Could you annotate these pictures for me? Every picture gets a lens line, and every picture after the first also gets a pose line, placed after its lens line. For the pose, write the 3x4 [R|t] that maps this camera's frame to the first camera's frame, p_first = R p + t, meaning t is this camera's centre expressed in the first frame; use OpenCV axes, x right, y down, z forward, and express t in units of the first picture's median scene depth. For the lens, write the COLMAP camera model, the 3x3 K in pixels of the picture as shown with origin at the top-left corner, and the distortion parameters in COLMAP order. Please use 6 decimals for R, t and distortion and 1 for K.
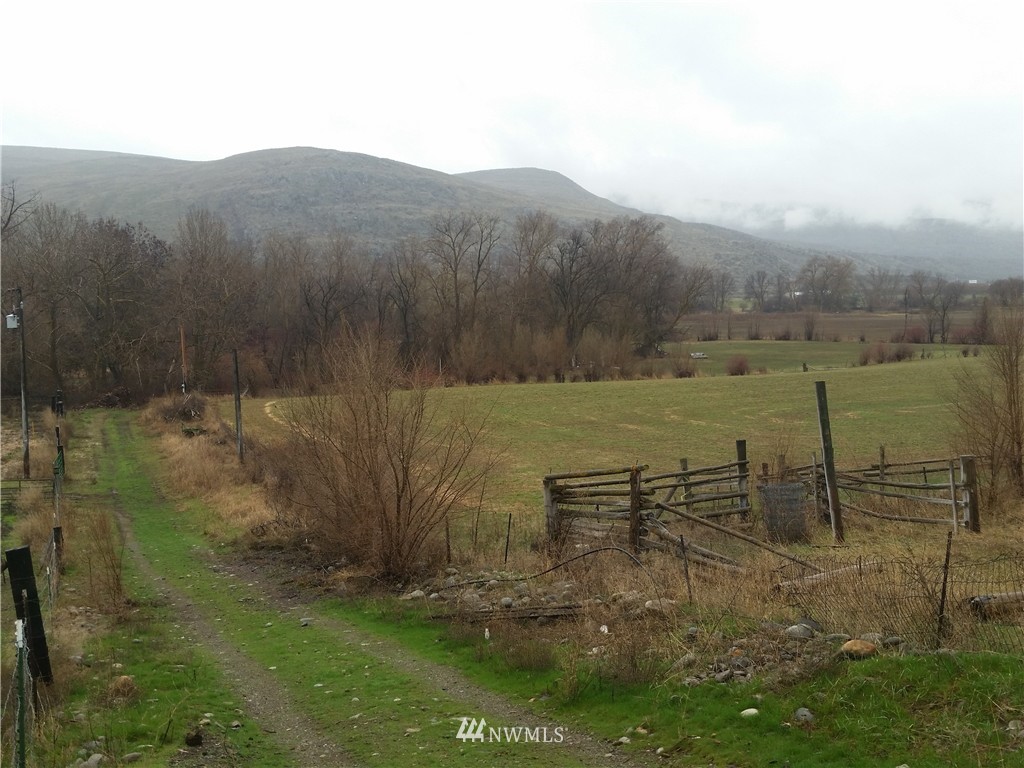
lens RADIAL K [[1066.8, 0, 503.5], [0, 1066.8, 388.3], [0, 0, 1]] dist [0.046497, 0.000000]
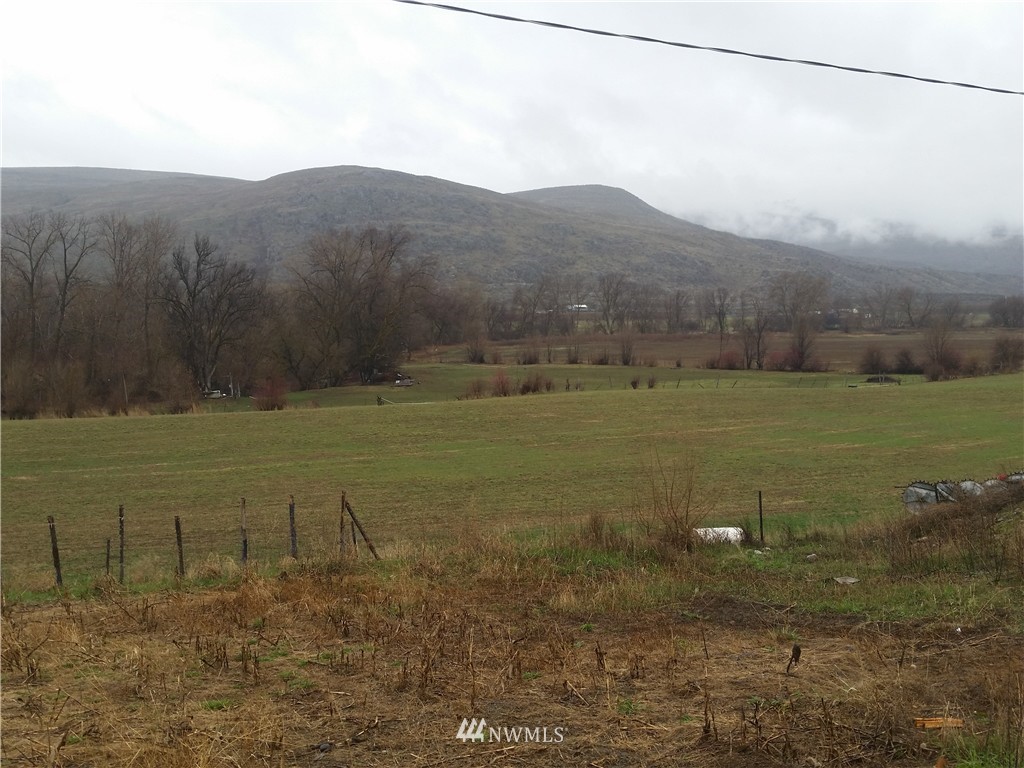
lens RADIAL K [[1066.8, 0, 511.5], [0, 1066.8, 383.2], [0, 0, 1]] dist [0.046497, 0.000000]
pose [[0.995772, 0.008078, -0.091503, 0.455176], [-0.010086, 0.999718, -0.021507, -0.016303], [0.091303, 0.022339, 0.995573, 0.189064]]
